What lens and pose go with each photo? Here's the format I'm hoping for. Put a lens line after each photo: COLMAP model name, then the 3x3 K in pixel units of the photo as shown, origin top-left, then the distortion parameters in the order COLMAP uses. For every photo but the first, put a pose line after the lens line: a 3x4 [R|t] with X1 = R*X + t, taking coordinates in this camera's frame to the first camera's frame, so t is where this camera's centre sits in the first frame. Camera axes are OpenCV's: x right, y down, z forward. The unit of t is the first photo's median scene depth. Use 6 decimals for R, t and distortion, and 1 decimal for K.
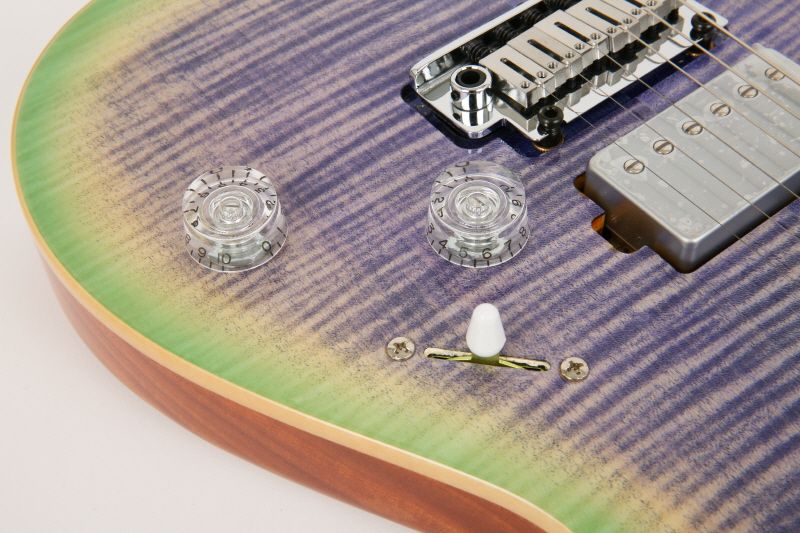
lens RADIAL K [[1352.7, 0, 399.4], [0, 1352.7, 244.3], [0, 0, 1]] dist [0.005787, -0.047070]
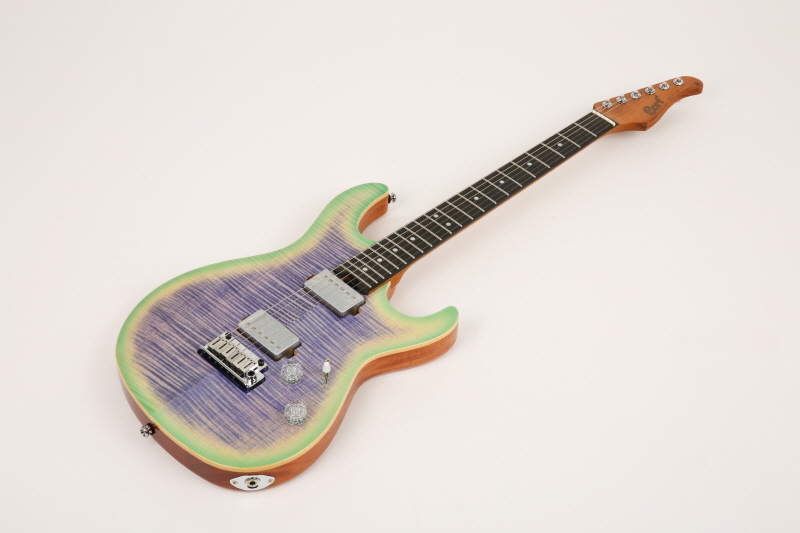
lens RADIAL K [[1421.2, 0, 402.4], [0, 1421.2, 265.3], [0, 0, 1]] dist [0.115971, 0.220815]
pose [[-0.119944, -0.654227, 0.746726, -3.131623], [0.737606, 0.444711, 0.508103, -2.205167], [-0.664492, 0.611734, 0.429221, -1.434905]]
